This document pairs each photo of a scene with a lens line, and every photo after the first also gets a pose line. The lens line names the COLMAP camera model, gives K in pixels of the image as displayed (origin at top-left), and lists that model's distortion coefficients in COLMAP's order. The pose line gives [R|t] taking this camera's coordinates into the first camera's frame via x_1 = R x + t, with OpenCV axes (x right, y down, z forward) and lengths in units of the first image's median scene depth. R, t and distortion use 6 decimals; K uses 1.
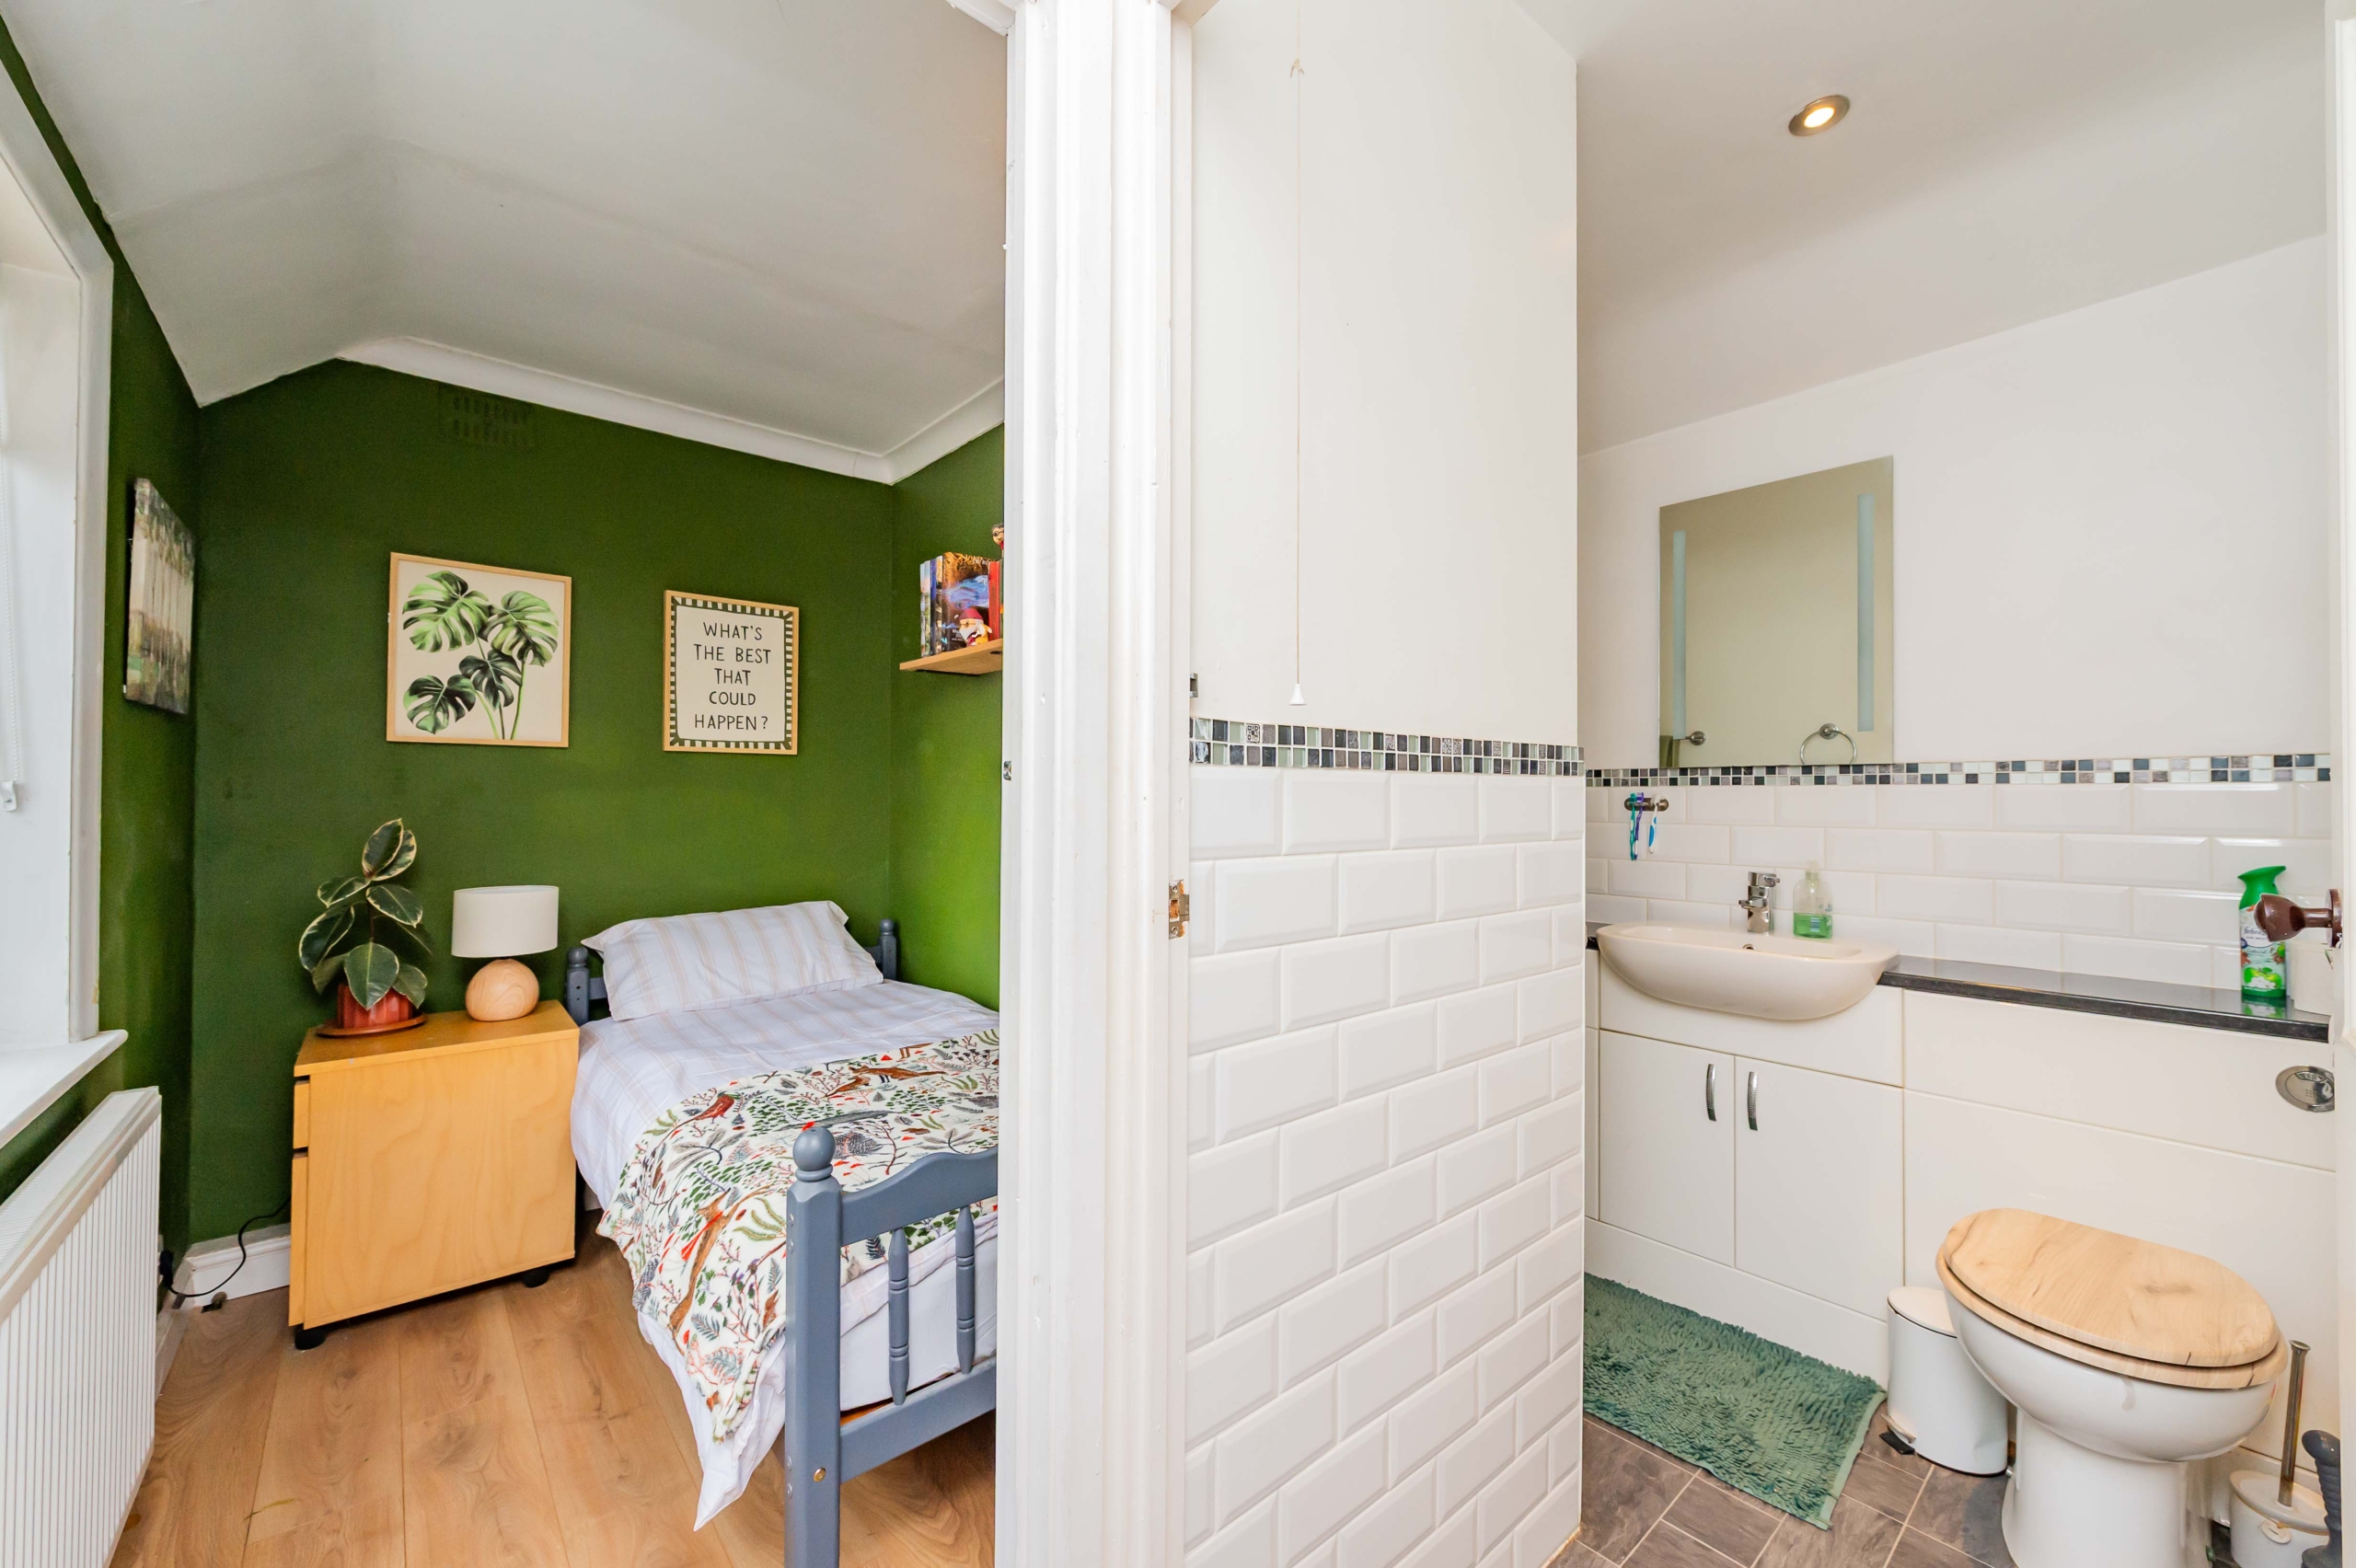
lens RADIAL K [[898.1, 0, 1178.0], [0, 898.1, 784.0], [0, 0, 1]] dist [0.019196, 0.000232]
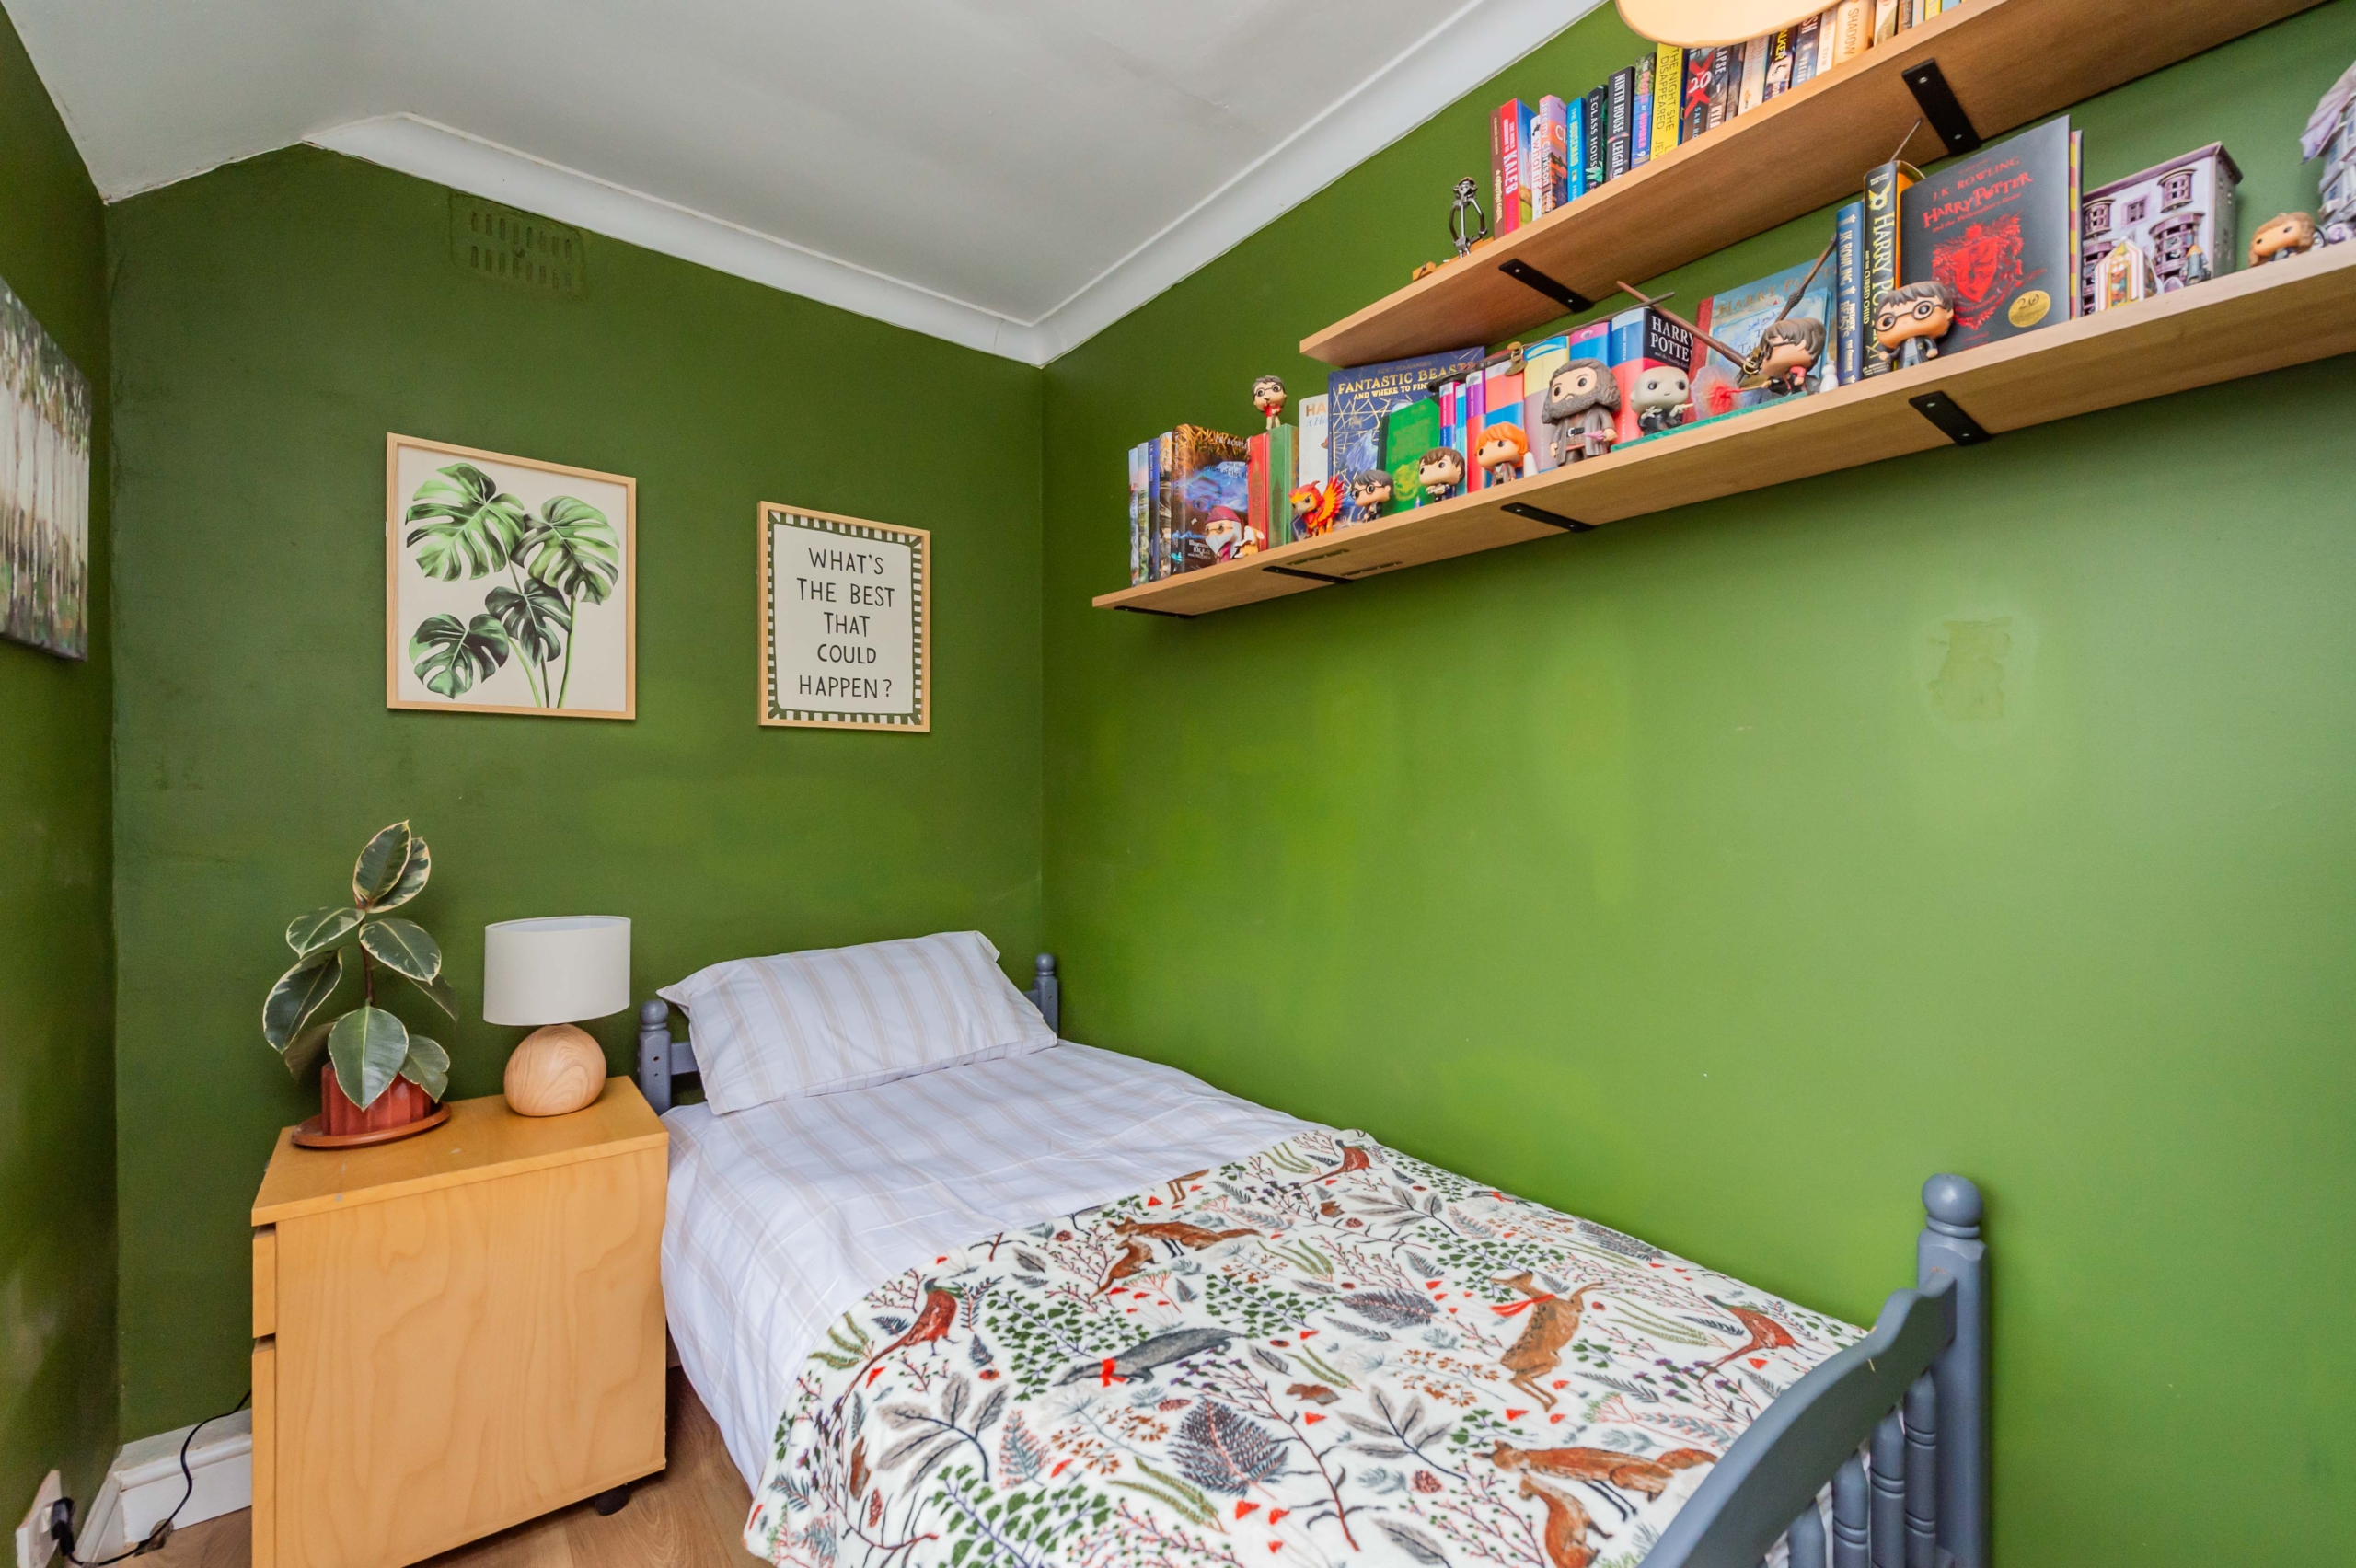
lens RADIAL K [[944.6, 0, 1171.1], [0, 944.6, 799.3], [0, 0, 1]] dist [0.018921, -0.000420]
pose [[0.999226, -0.000924, -0.039316, -0.261927], [0.001758, 0.999774, 0.021186, 0.008446], [0.039287, -0.021239, 0.999002, 0.316861]]
